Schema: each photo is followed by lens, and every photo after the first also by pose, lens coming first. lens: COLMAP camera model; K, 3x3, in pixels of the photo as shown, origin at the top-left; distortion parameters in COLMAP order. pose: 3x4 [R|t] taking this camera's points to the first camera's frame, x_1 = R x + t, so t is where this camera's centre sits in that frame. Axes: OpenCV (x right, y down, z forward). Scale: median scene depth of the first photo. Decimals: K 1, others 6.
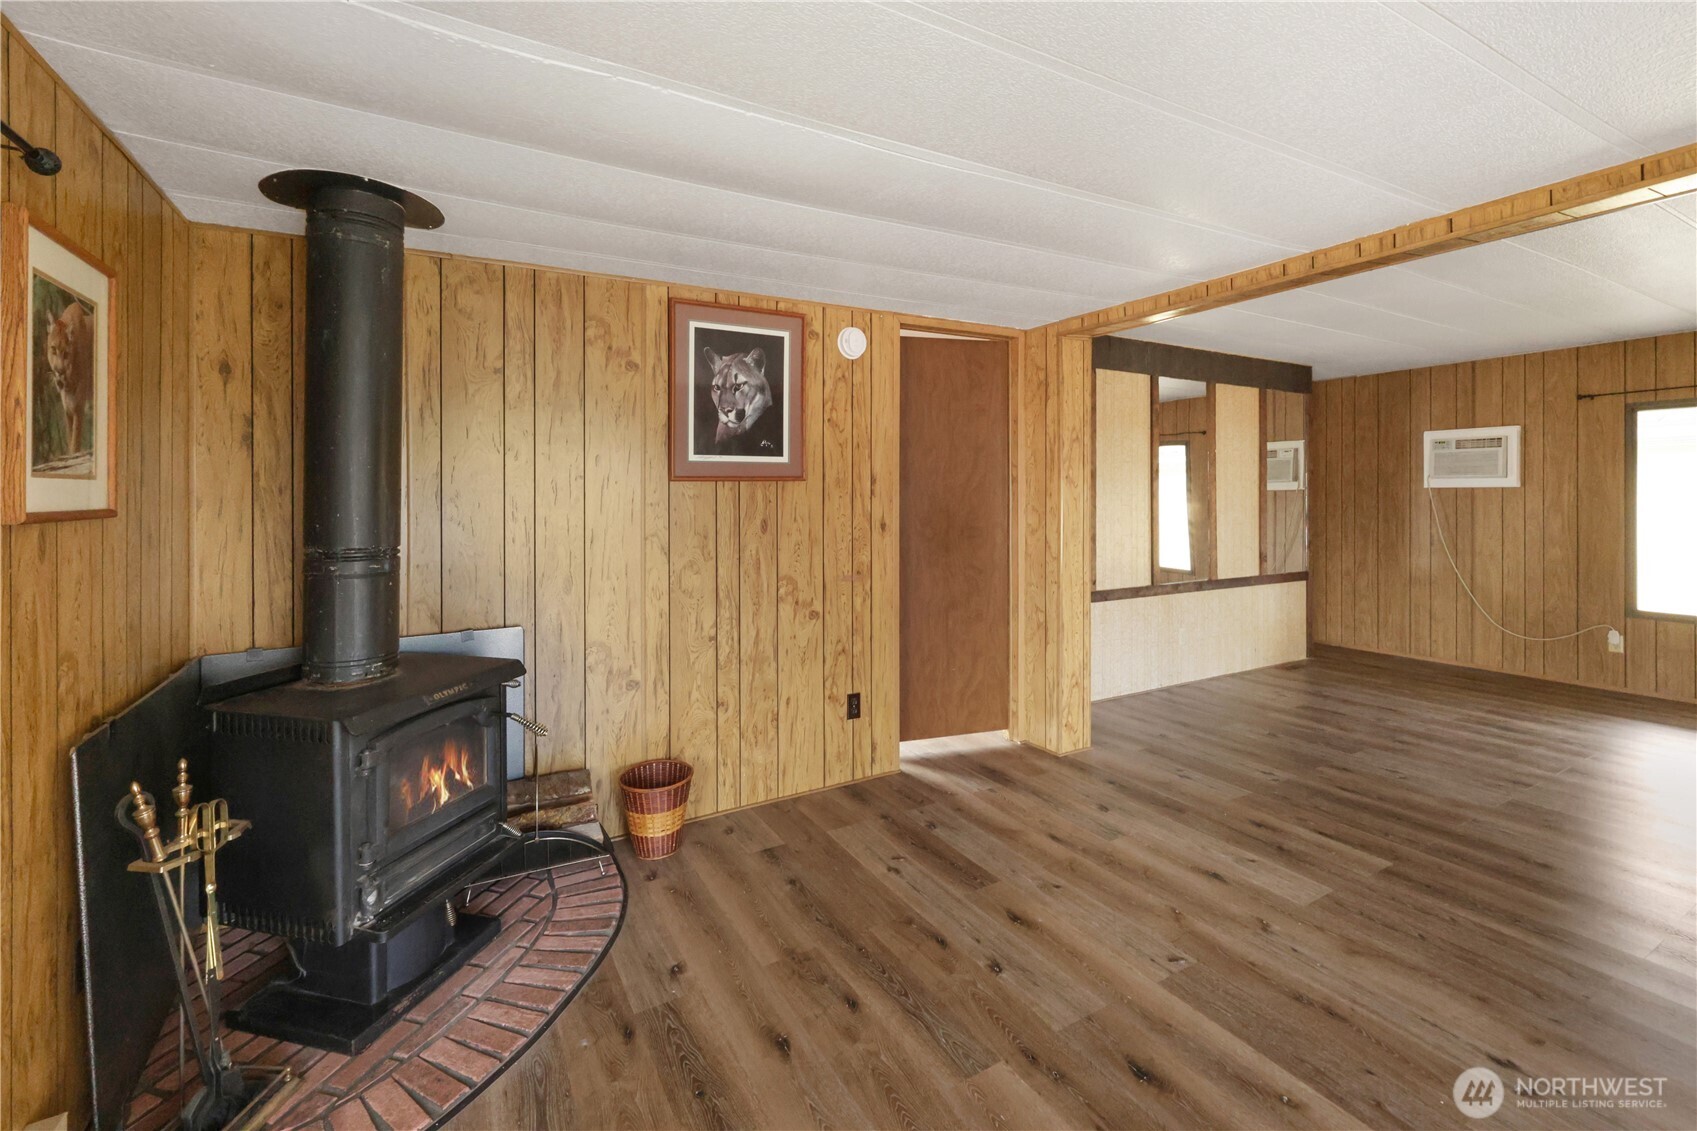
lens RADIAL K [[690.7, 0, 834.7], [0, 690.7, 493.3], [0, 0, 1]] dist [-0.000818, 0.000589]
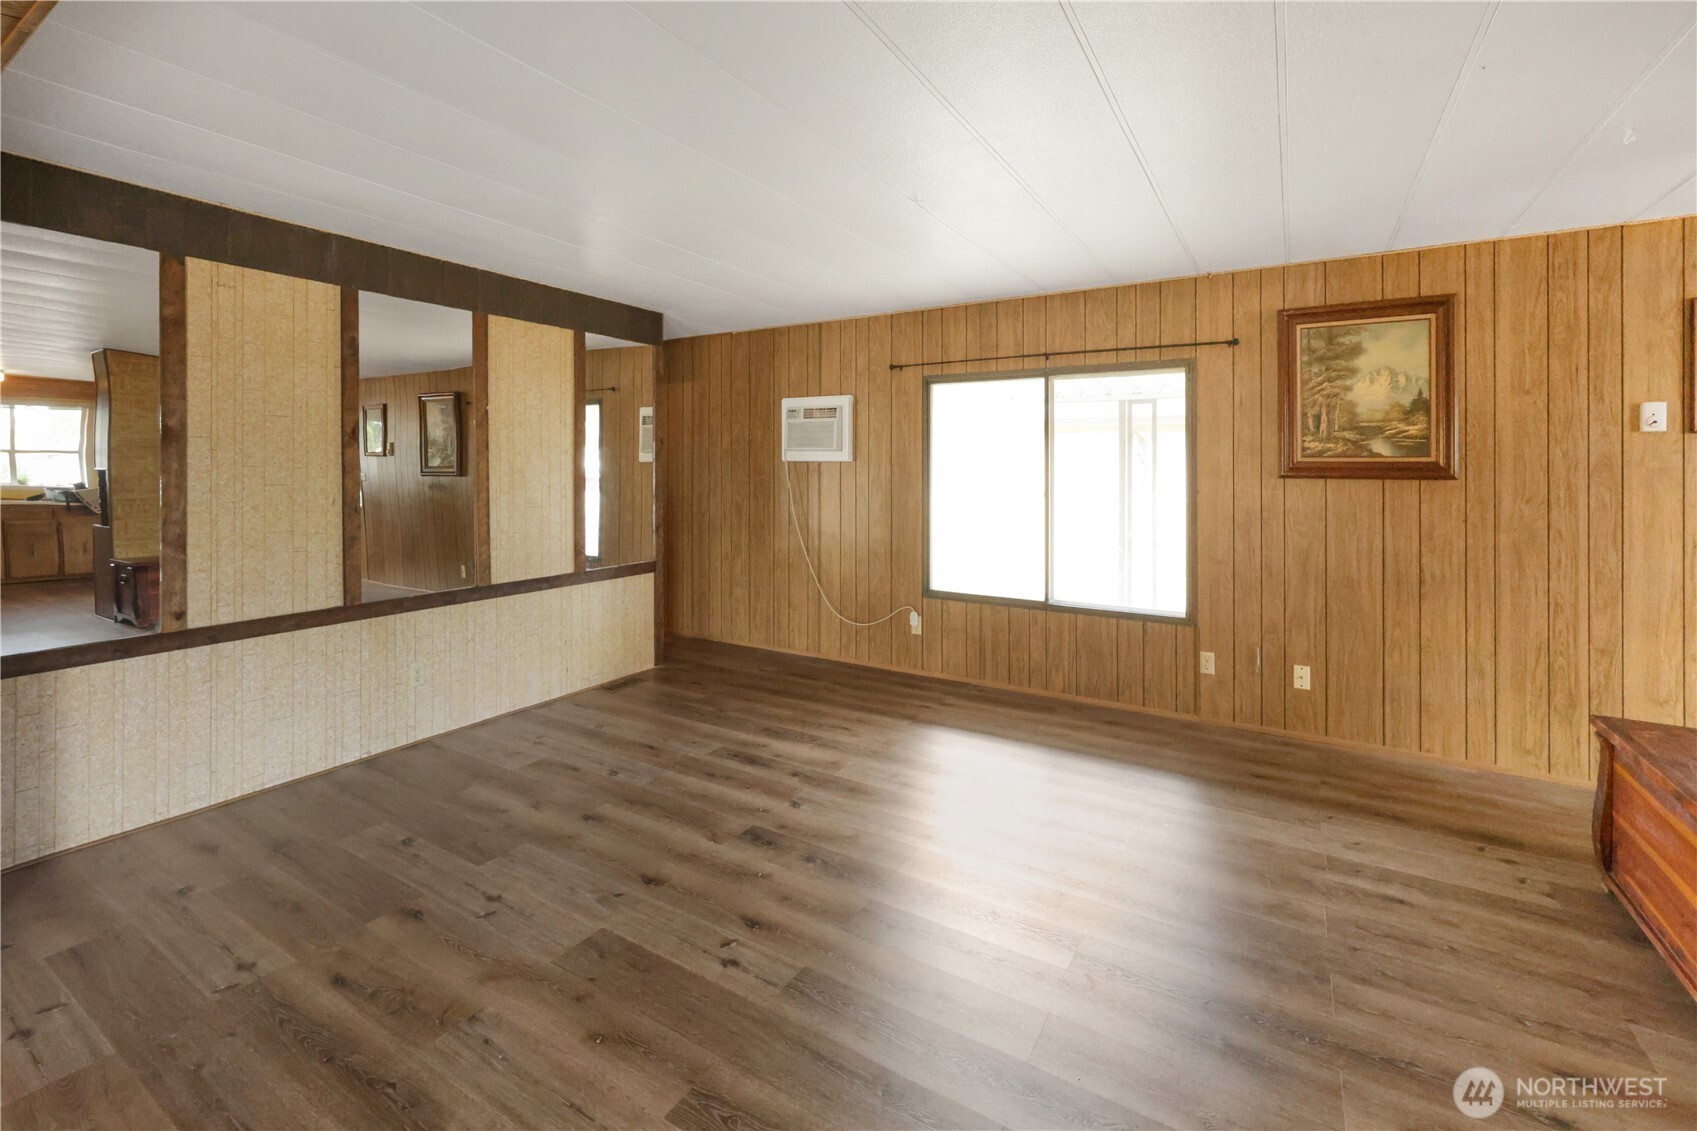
lens RADIAL K [[762.7, 0, 788.2], [0, 762.7, 458.2], [0, 0, 1]] dist [-0.002577, -0.000322]
pose [[0.867270, 0.012959, 0.497670, 0.418210], [-0.010950, 0.999916, -0.006956, -0.005158], [-0.497718, 0.000584, 0.867339, 0.157611]]
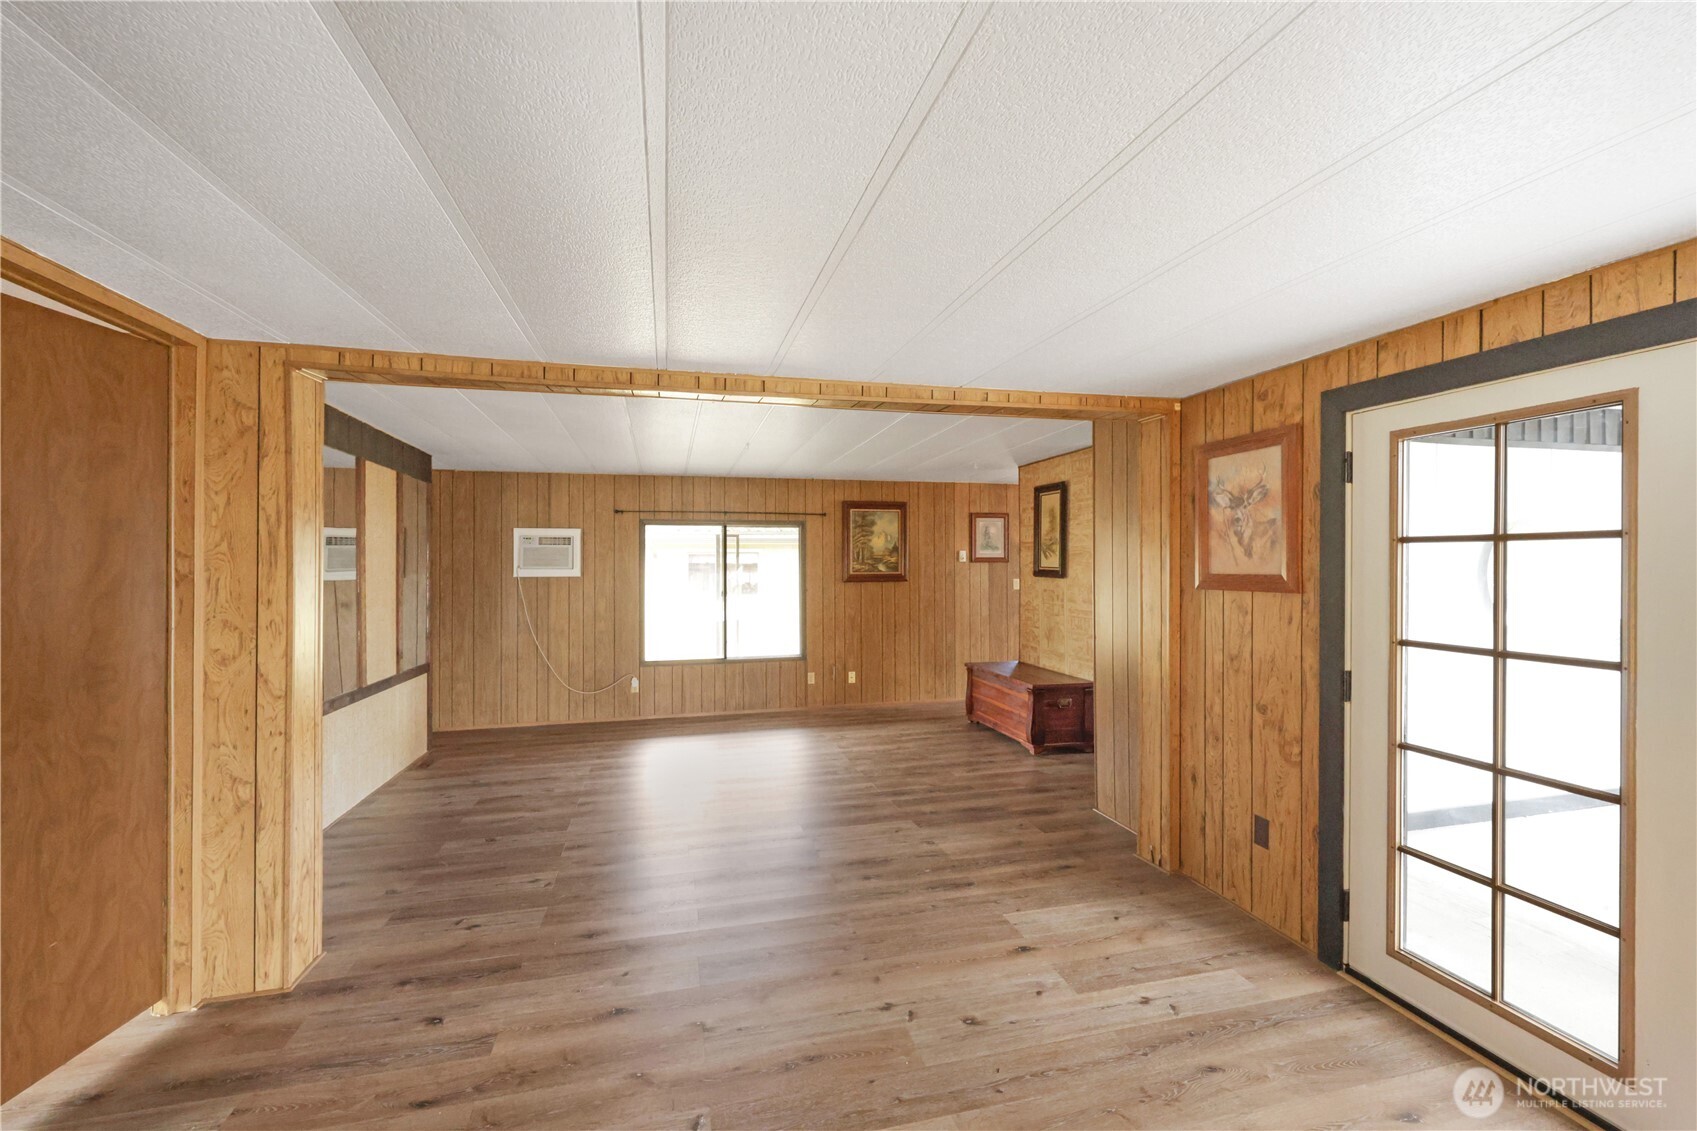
lens RADIAL K [[690.7, 0, 824.0], [0, 690.7, 567.9], [0, 0, 1]] dist [-0.000818, 0.000589]
pose [[0.276469, 0.004284, 0.961013, -0.121309], [0.003234, 0.999980, -0.005388, -0.017293], [-0.961017, 0.004597, 0.276450, 0.213518]]
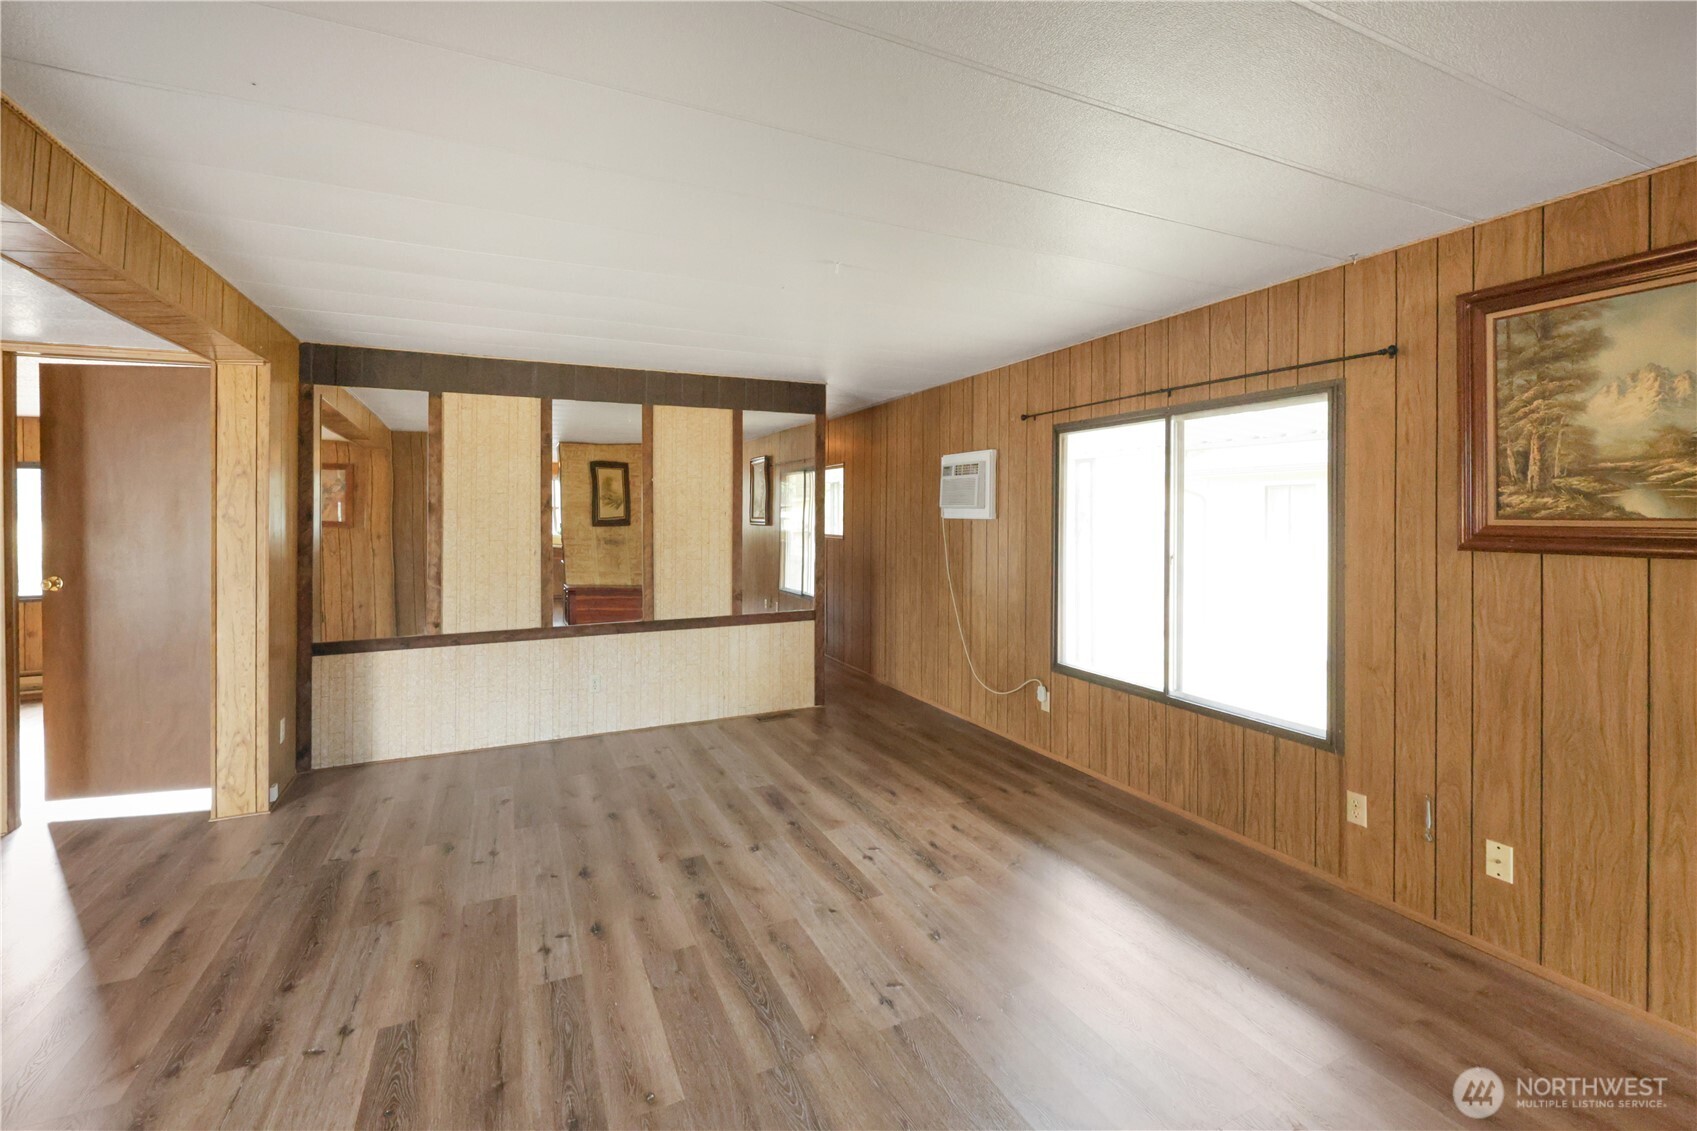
lens RADIAL K [[709.9, 0, 759.7], [0, 709.9, 508.4], [0, 0, 1]] dist [-0.001859, -0.000492]
pose [[0.997244, -0.000421, -0.074184, 0.775851], [0.000343, 0.999999, -0.001067, -0.022178], [0.074184, 0.001039, 0.997244, 0.079685]]
